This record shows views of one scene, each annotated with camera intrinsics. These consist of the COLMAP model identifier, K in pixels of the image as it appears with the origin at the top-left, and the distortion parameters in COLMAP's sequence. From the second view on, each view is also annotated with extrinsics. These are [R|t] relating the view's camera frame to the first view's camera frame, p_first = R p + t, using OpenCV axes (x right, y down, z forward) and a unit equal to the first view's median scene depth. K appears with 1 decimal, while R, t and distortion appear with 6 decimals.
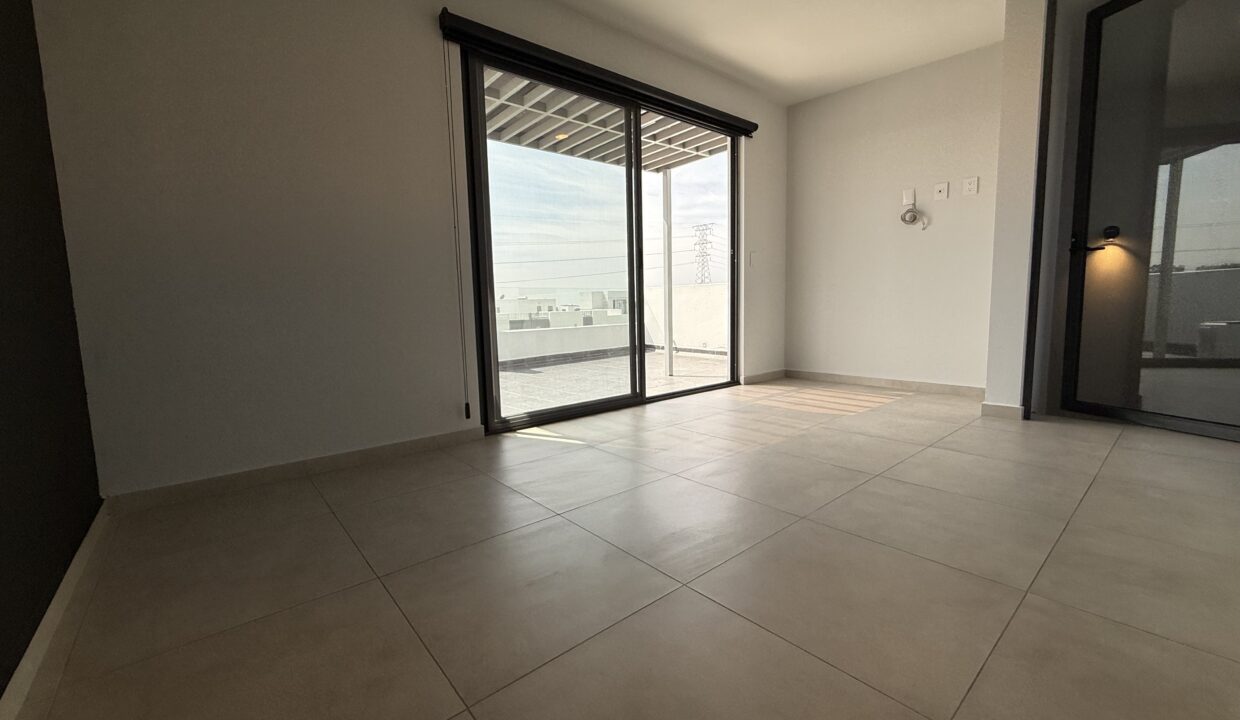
lens RADIAL K [[492.4, 0, 615.4], [0, 492.4, 357.5], [0, 0, 1]] dist [-0.000738, -0.000209]
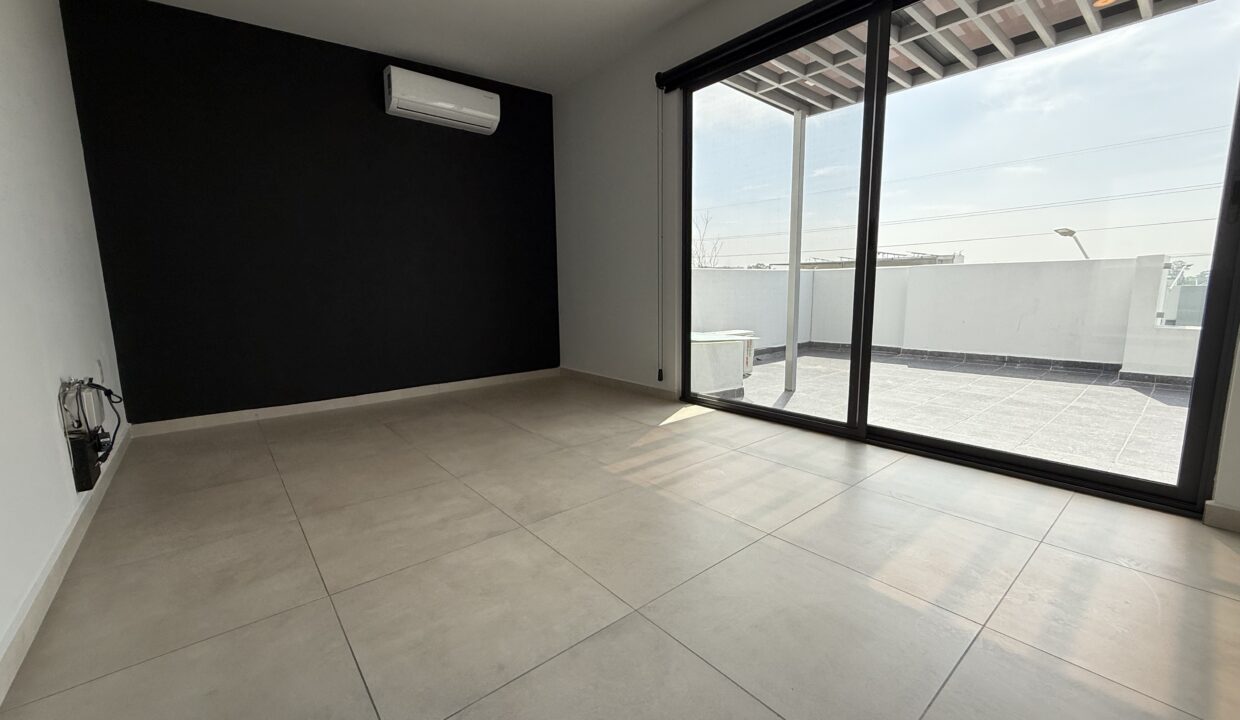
lens RADIAL K [[492.4, 0, 615.4], [0, 492.4, 357.5], [0, 0, 1]] dist [-0.000738, -0.000209]
pose [[-0.014836, 0.167218, -0.985808, 1.088145], [-0.090531, 0.981643, 0.167873, -0.162435], [0.995783, 0.091736, 0.000575, 0.941794]]
